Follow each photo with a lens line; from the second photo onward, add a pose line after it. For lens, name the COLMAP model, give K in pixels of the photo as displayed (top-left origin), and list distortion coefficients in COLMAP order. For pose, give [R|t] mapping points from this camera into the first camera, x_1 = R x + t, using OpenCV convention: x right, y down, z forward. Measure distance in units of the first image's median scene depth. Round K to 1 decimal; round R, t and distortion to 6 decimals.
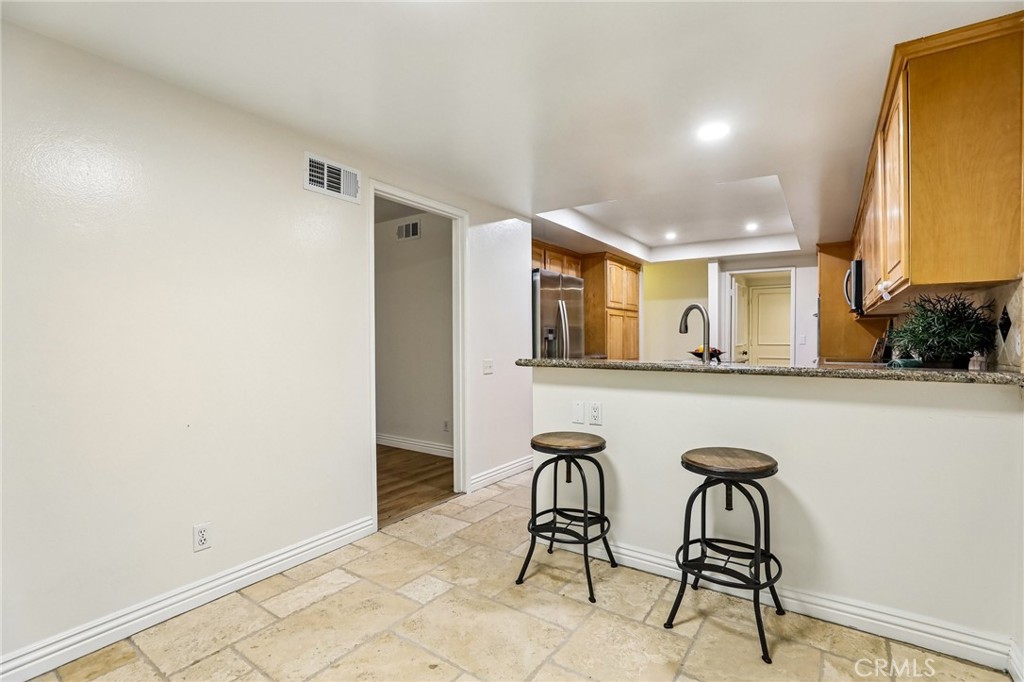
lens RADIAL K [[469.5, 0, 517.7], [0, 469.5, 344.9], [0, 0, 1]] dist [-0.046761, 0.015473]
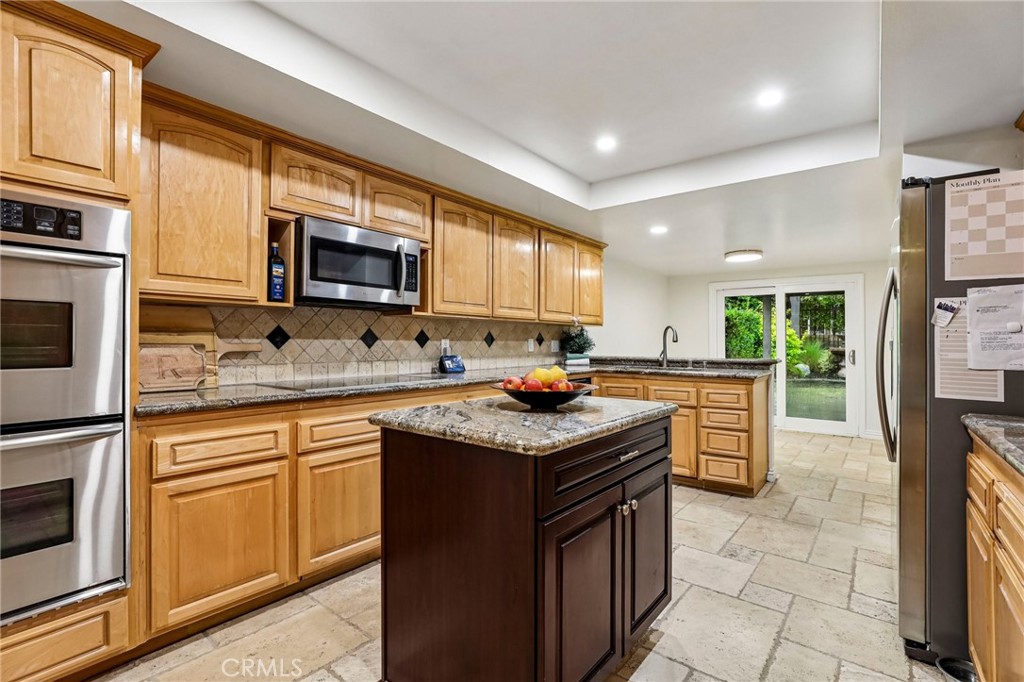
lens RADIAL K [[463.8, 0, 505.4], [0, 463.8, 342.4], [0, 0, 1]] dist [-0.045217, 0.000917]
pose [[-0.995688, 0.000802, 0.092761, 0.883310], [0.001730, 0.999949, 0.009928, -0.044344], [-0.092748, 0.010046, -0.995639, 2.953306]]
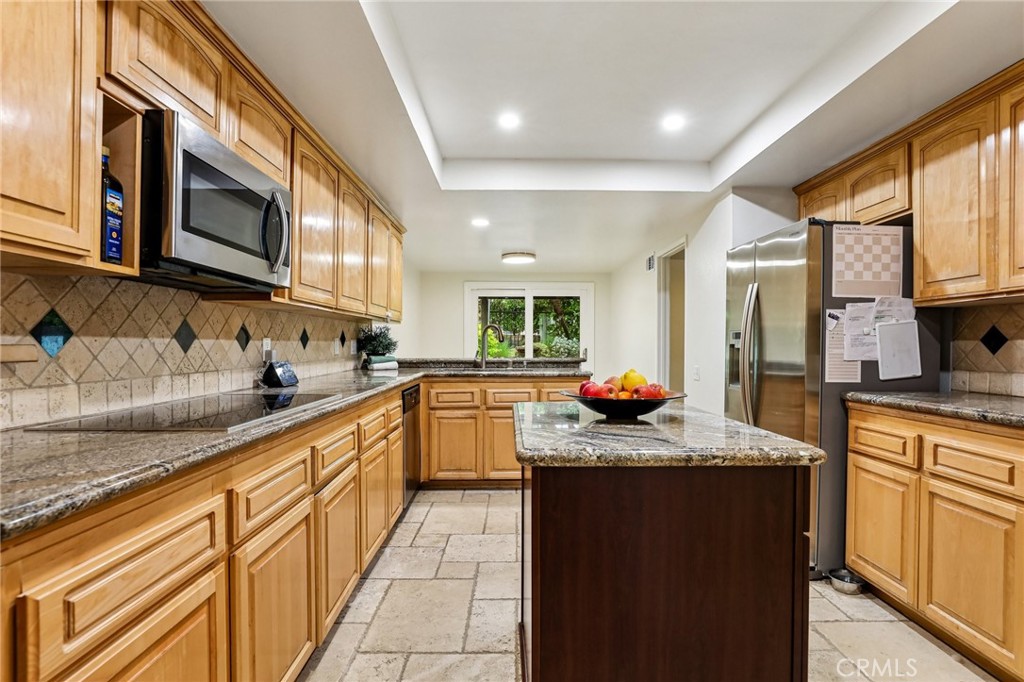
lens RADIAL K [[512.1, 0, 512.0], [0, 512.1, 341.0], [0, 0, 1]] dist [-0.026136, 0.000483]
pose [[-0.823943, 0.000678, -0.566672, 1.433677], [-0.003399, 0.999975, 0.006139, -0.042184], [0.566662, 0.006984, -0.823921, 2.713904]]
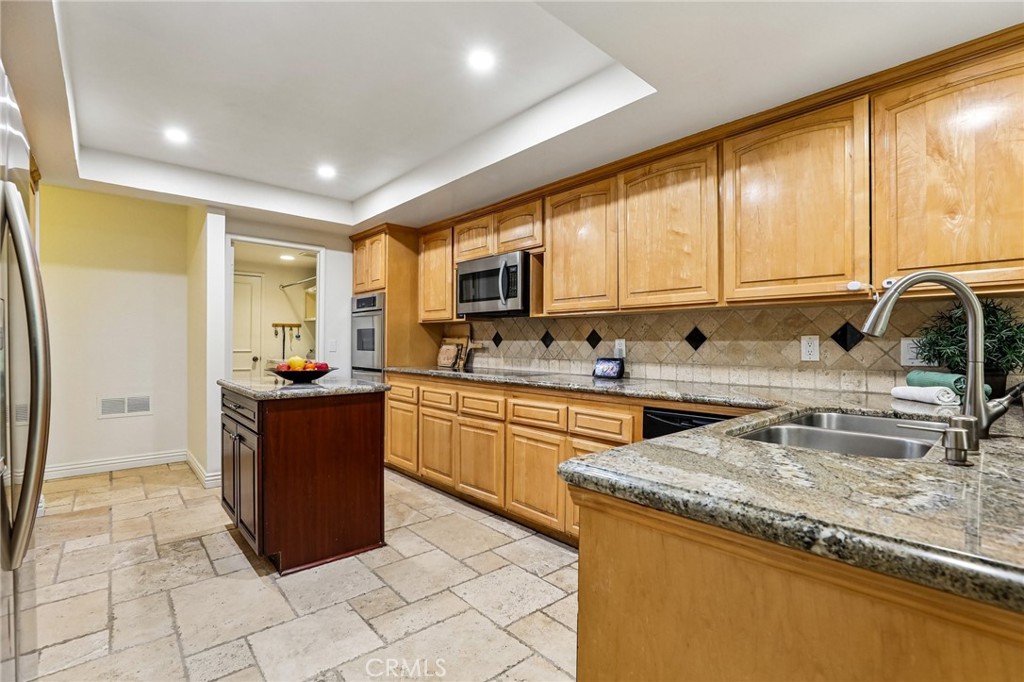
lens RADIAL K [[469.5, 0, 517.7], [0, 469.5, 344.9], [0, 0, 1]] dist [-0.046761, 0.015473]
pose [[0.236992, 0.002037, 0.971510, -0.146074], [0.005671, 0.999978, -0.003480, -0.020271], [-0.971495, 0.006334, 0.236975, 1.375485]]
